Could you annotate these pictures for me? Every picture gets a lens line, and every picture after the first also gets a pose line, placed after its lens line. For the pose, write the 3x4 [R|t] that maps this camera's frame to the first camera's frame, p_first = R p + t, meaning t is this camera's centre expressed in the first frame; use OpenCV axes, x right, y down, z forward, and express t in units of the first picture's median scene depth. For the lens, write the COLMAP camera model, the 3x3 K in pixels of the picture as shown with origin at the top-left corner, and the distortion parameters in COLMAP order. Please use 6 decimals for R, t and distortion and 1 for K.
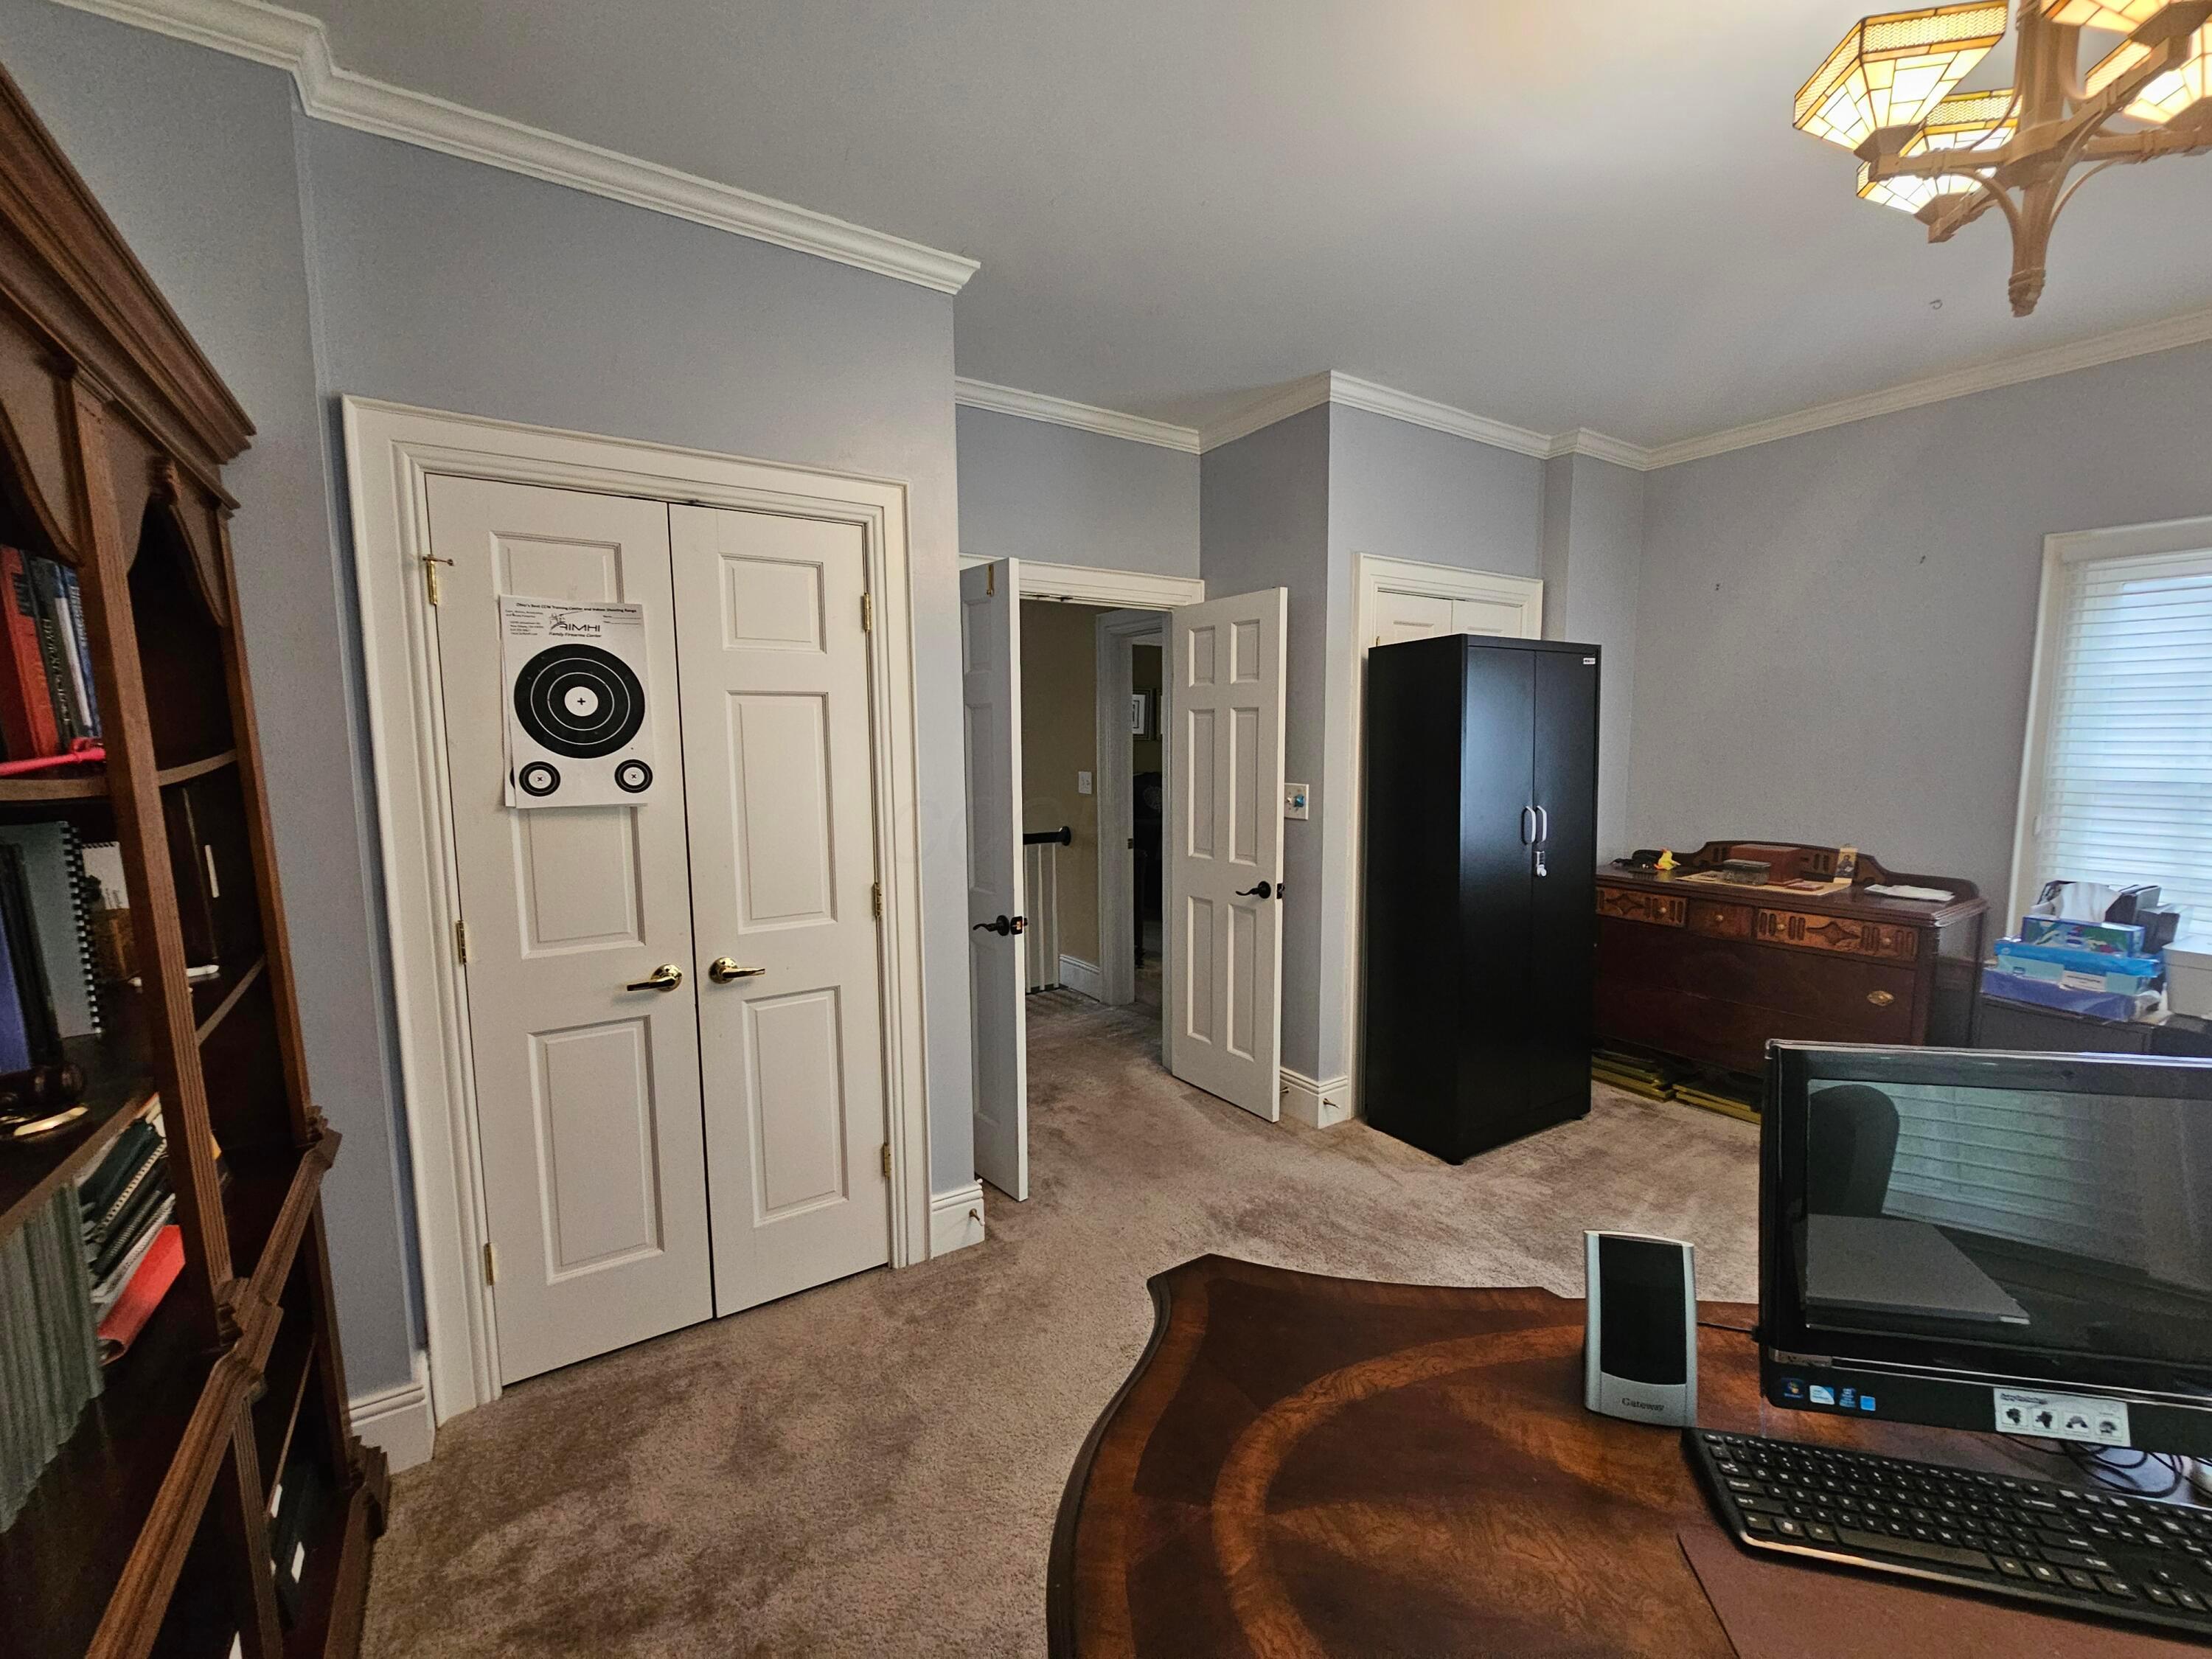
lens RADIAL K [[908.6, 0, 1096.5], [0, 908.6, 843.2], [0, 0, 1]] dist [0.000771, -0.000034]
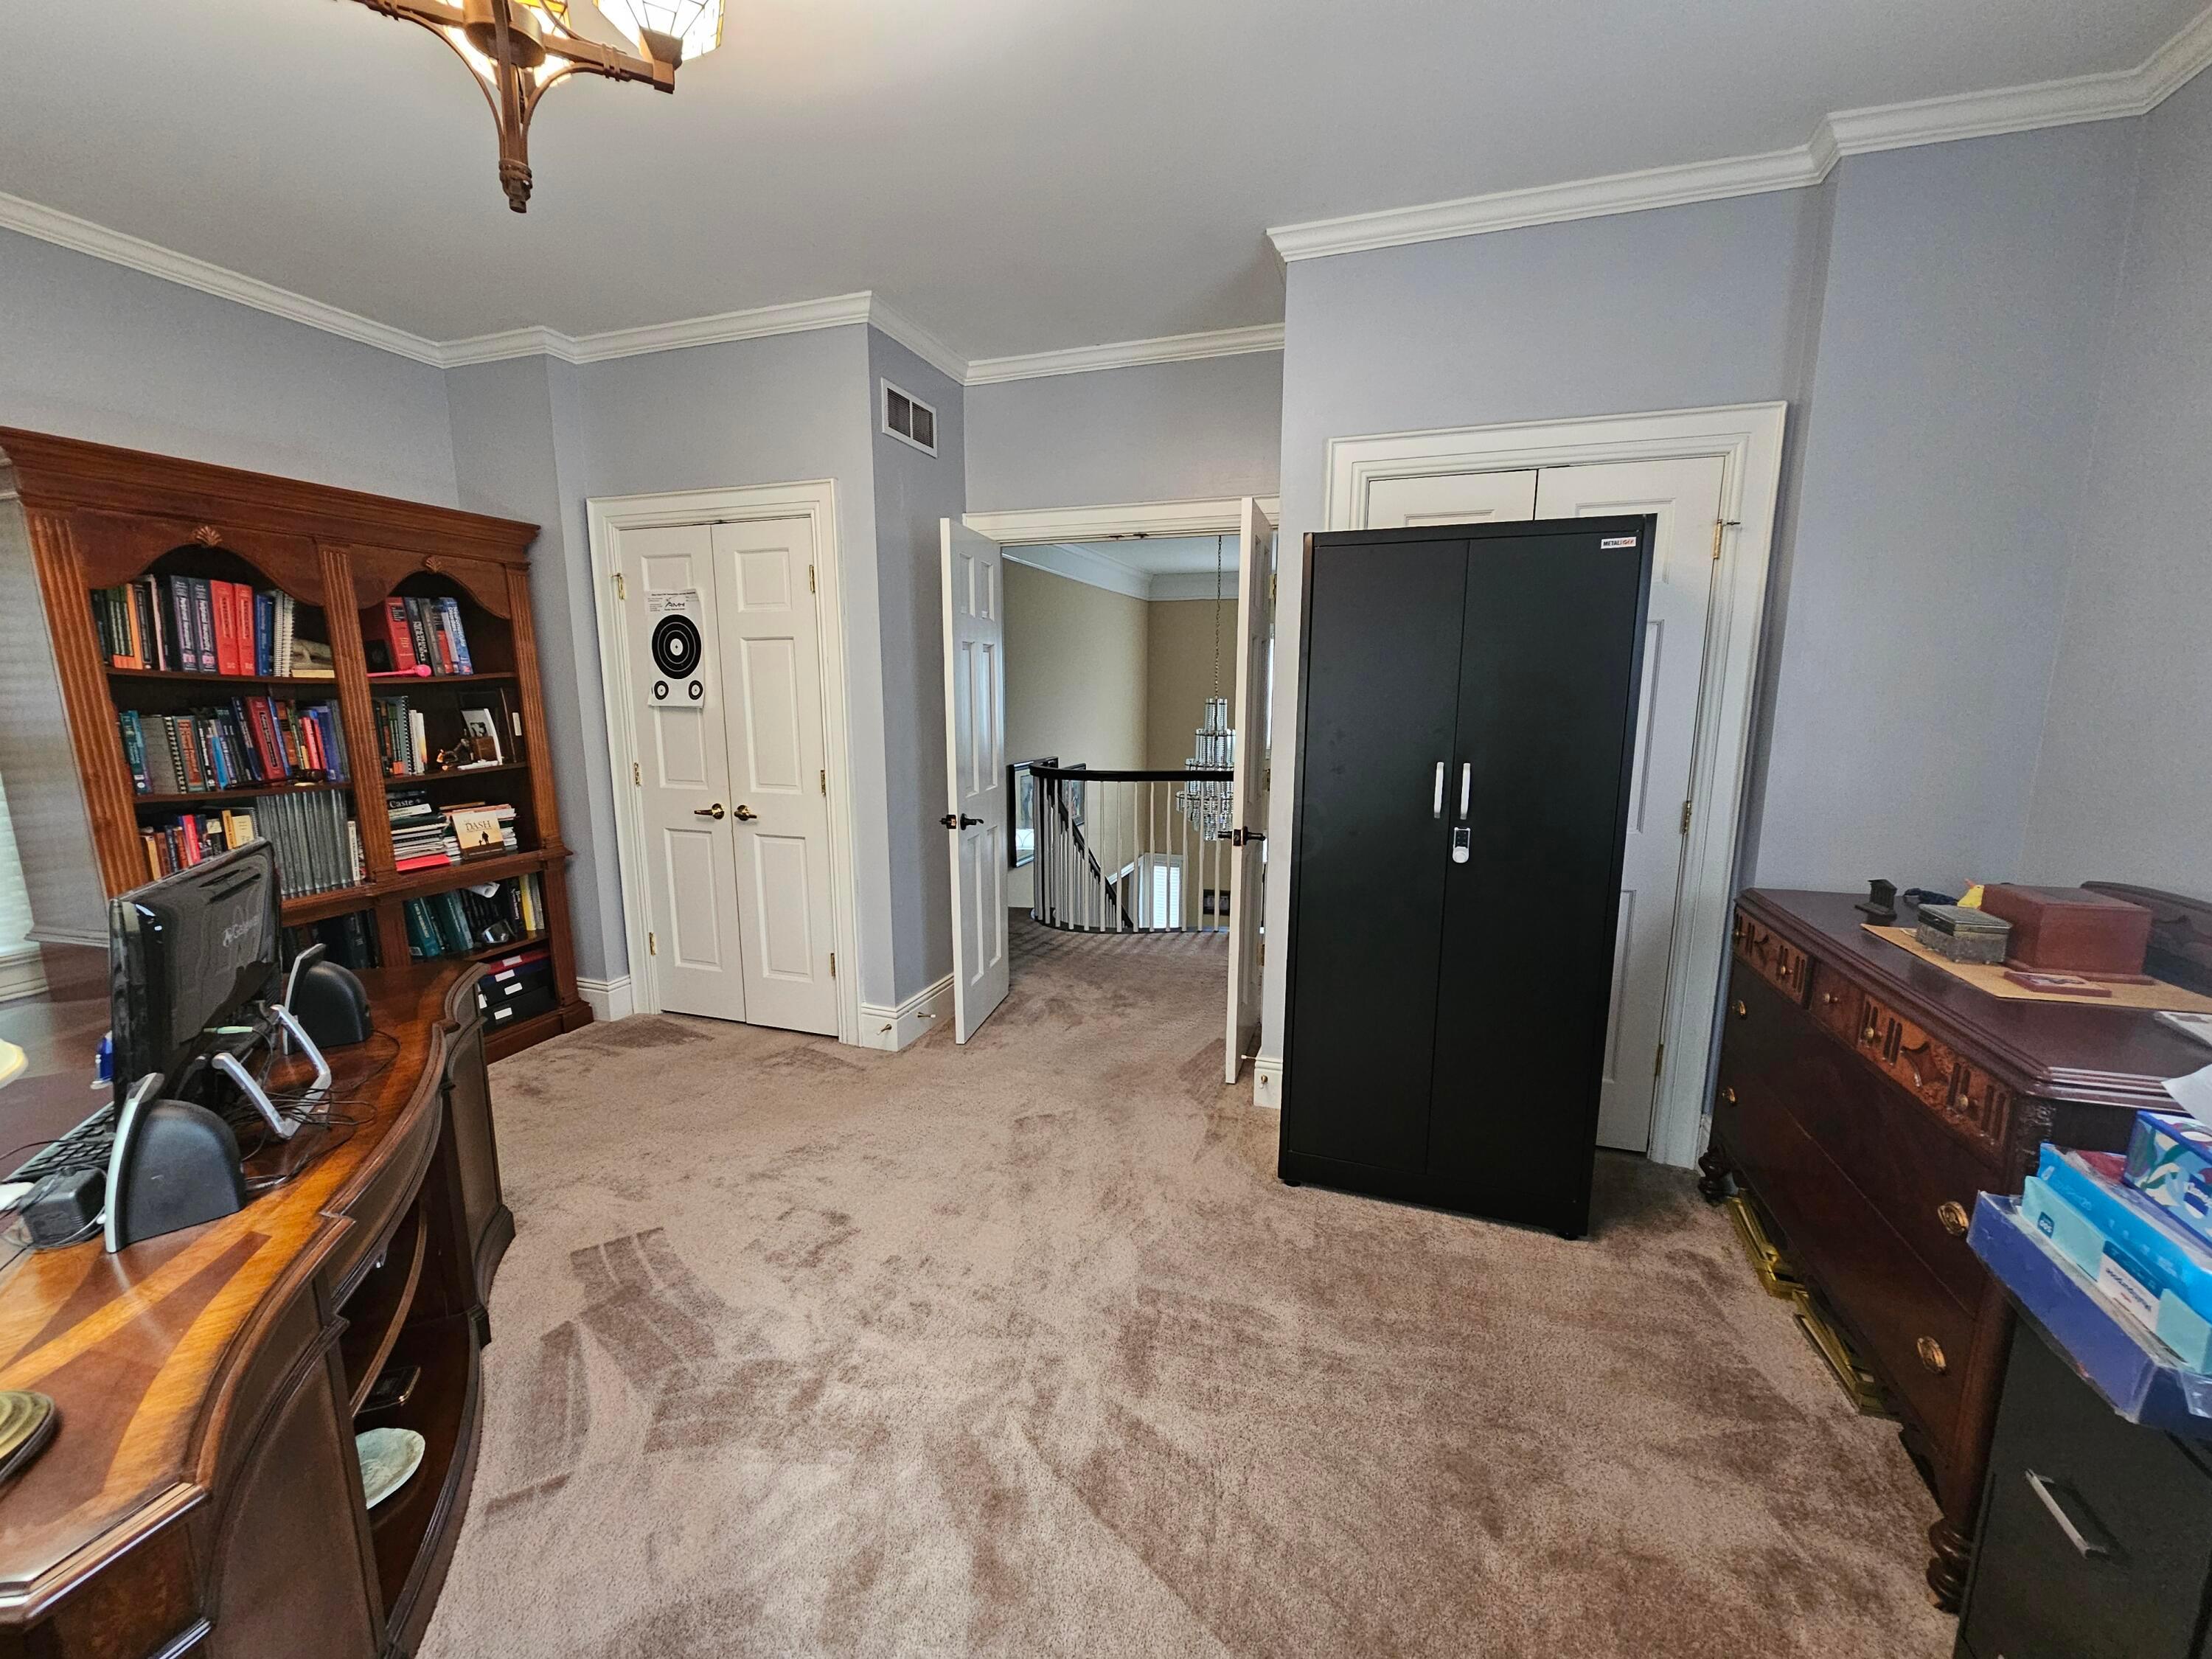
lens RADIAL K [[908.6, 0, 1096.5], [0, 908.6, 843.2], [0, 0, 1]] dist [0.000771, -0.000034]
pose [[0.617662, 0.144877, -0.772984, 0.889541], [-0.093283, 0.989443, 0.110908, -0.031960], [0.780892, 0.003603, 0.624656, 0.342740]]
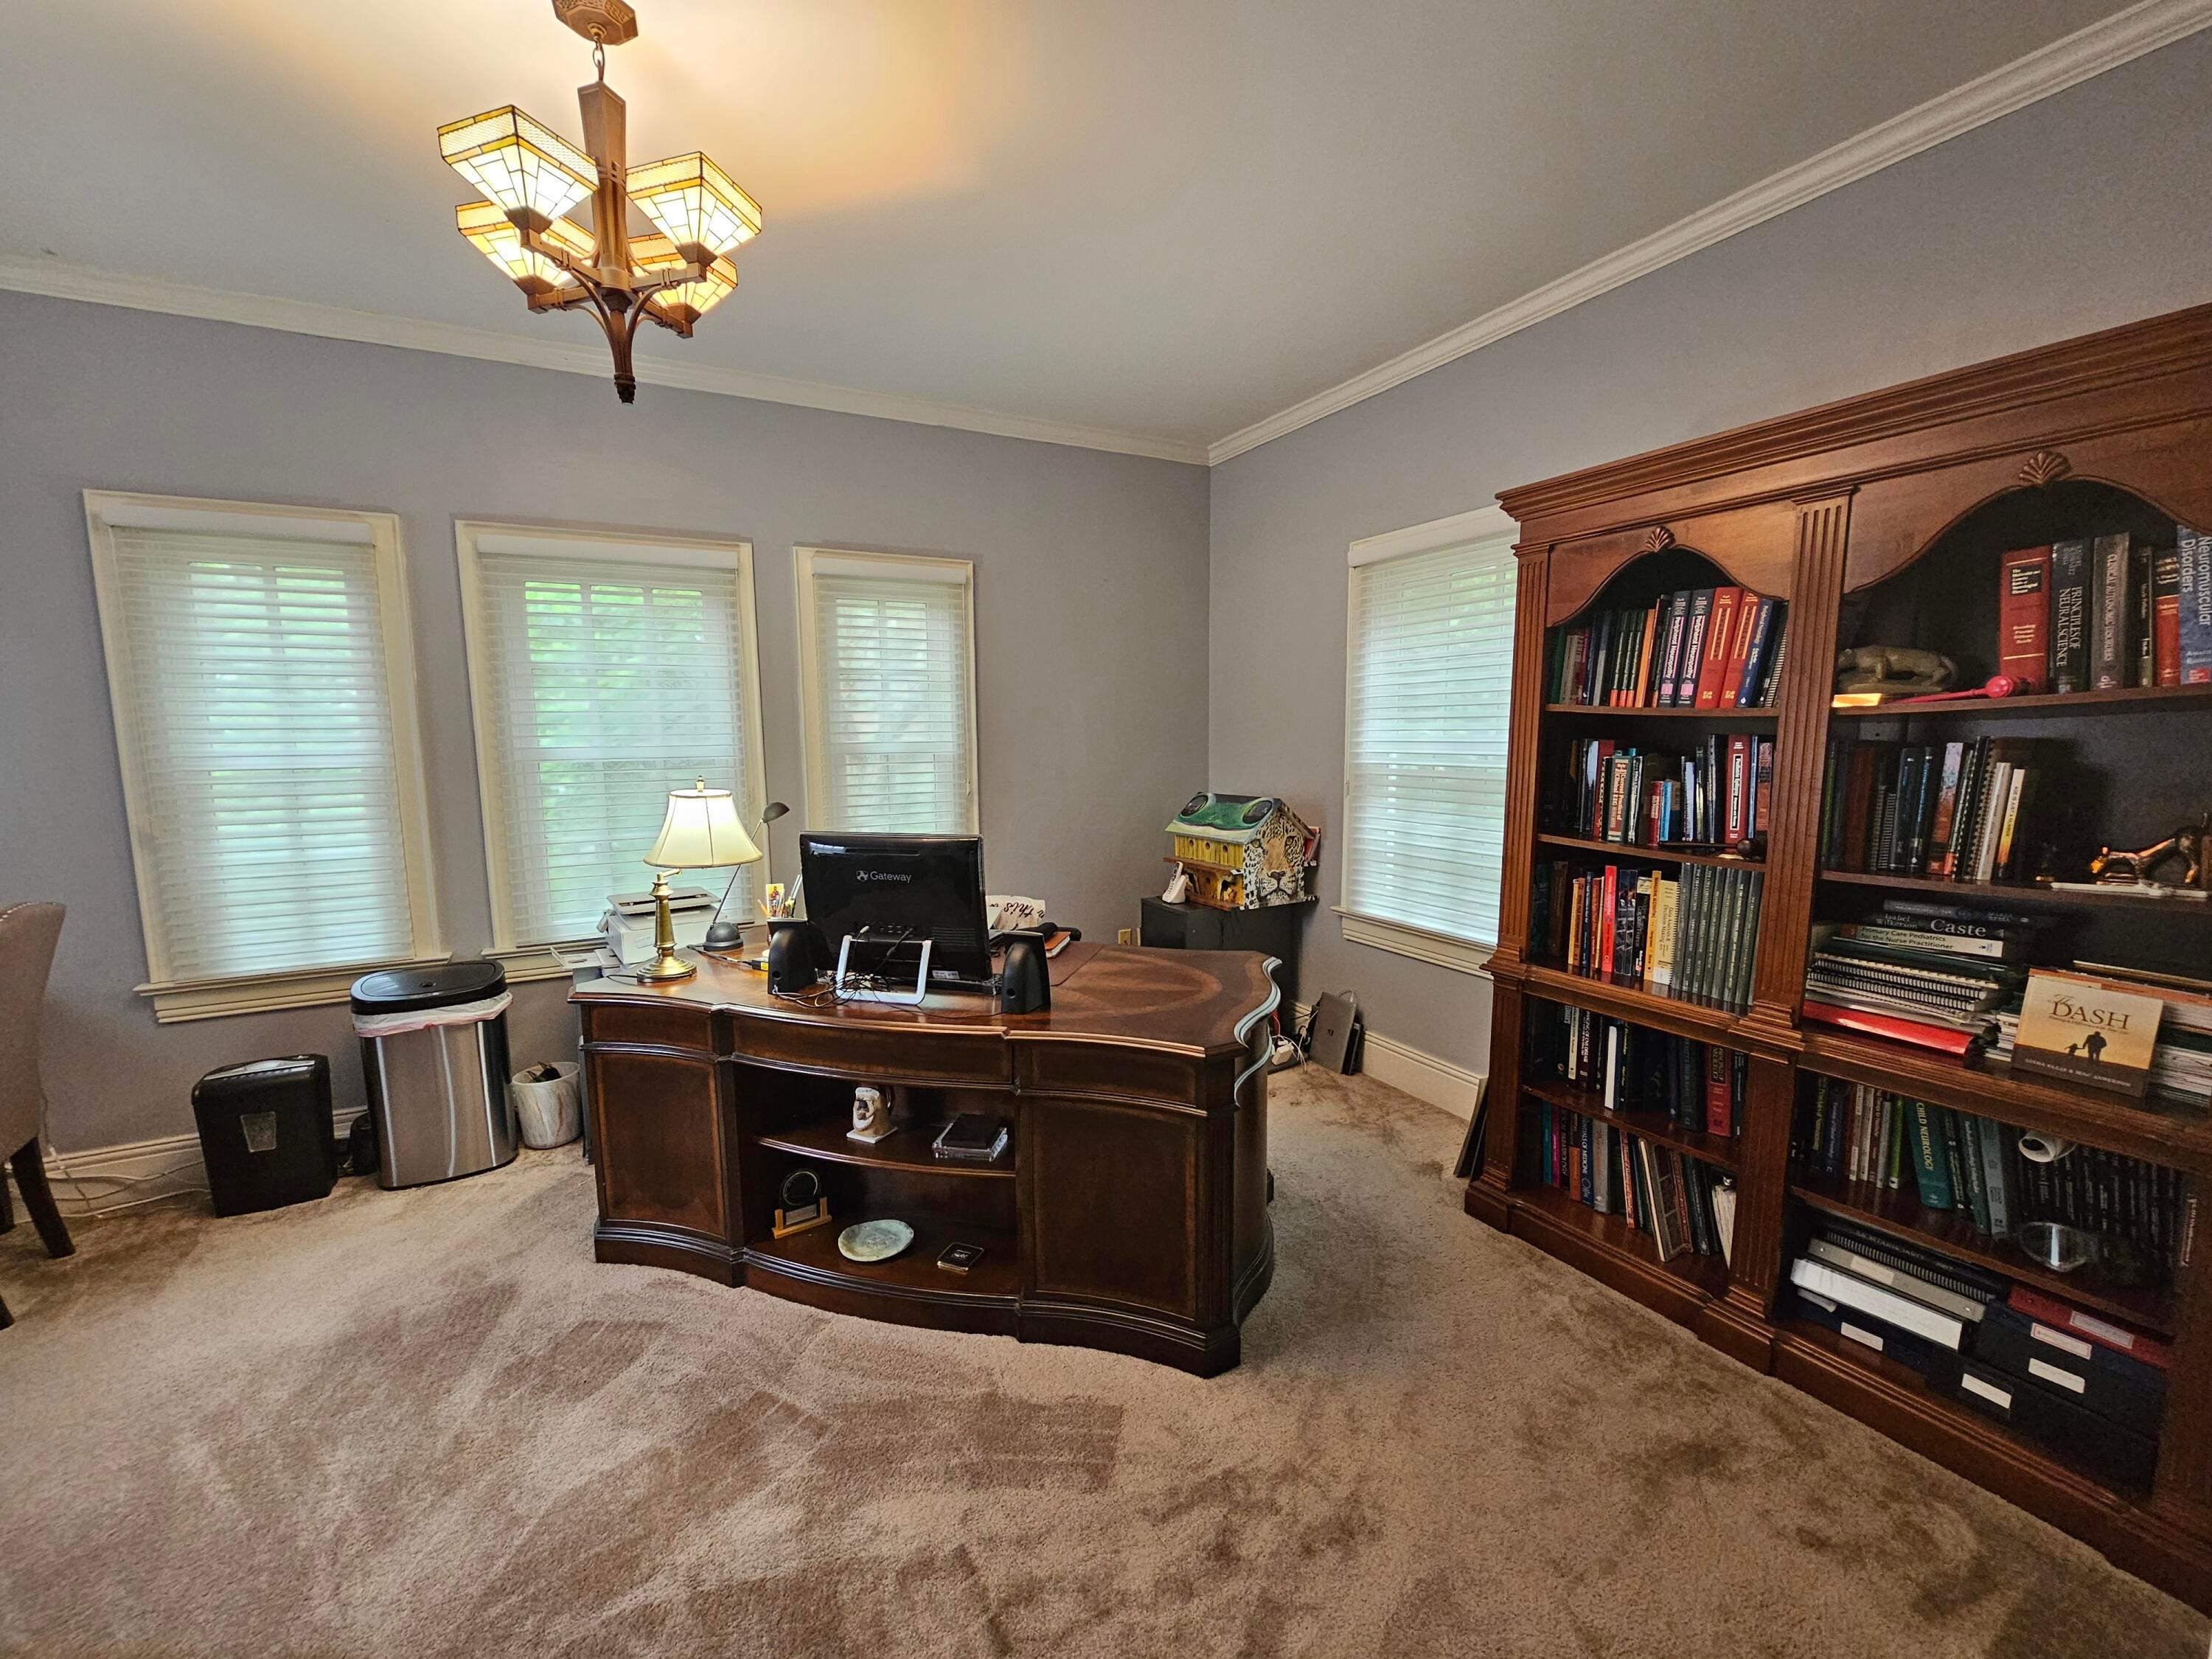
lens RADIAL K [[892.2, 0, 1107.7], [0, 892.2, 844.1], [0, 0, 1]] dist [0.001366, 0.000199]
pose [[-0.996891, 0.008547, 0.078326, 0.067501], [0.026515, 0.972511, 0.231341, -0.085665], [-0.074196, 0.232699, -0.969714, 0.959854]]
